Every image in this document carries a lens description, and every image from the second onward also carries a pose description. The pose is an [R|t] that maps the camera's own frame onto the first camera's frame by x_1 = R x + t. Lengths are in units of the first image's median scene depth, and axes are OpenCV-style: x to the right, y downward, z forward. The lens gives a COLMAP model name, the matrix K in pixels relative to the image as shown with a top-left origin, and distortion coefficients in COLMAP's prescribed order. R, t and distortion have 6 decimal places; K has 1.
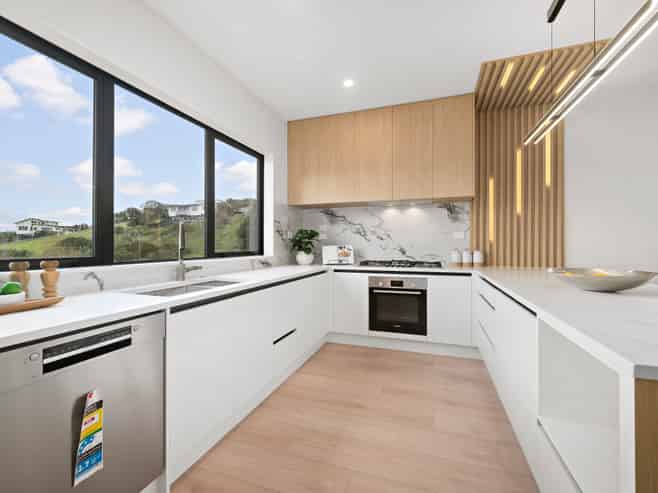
lens RADIAL K [[291.4, 0, 328.5], [0, 291.4, 247.1], [0, 0, 1]] dist [-0.001922, -0.000356]
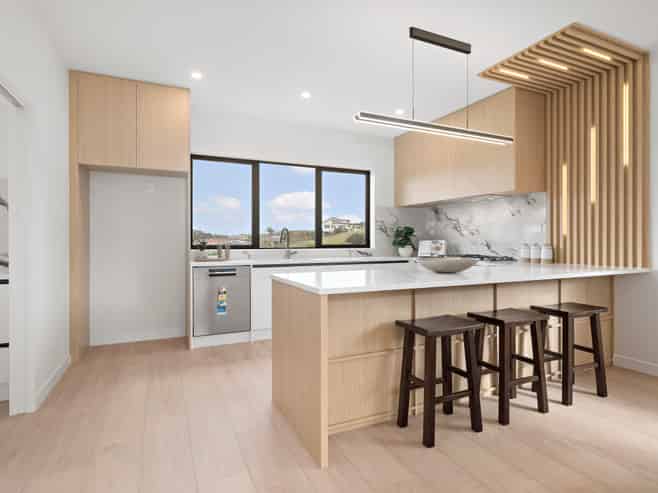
lens RADIAL K [[359.4, 0, 330.2], [0, 359.4, 242.7], [0, 0, 1]] dist [0.002280, 0.000375]
pose [[0.710658, 0.003866, -0.703527, 0.765838], [-0.005739, 0.999983, -0.000302, 0.006445], [0.703514, 0.004252, 0.710668, -0.257889]]
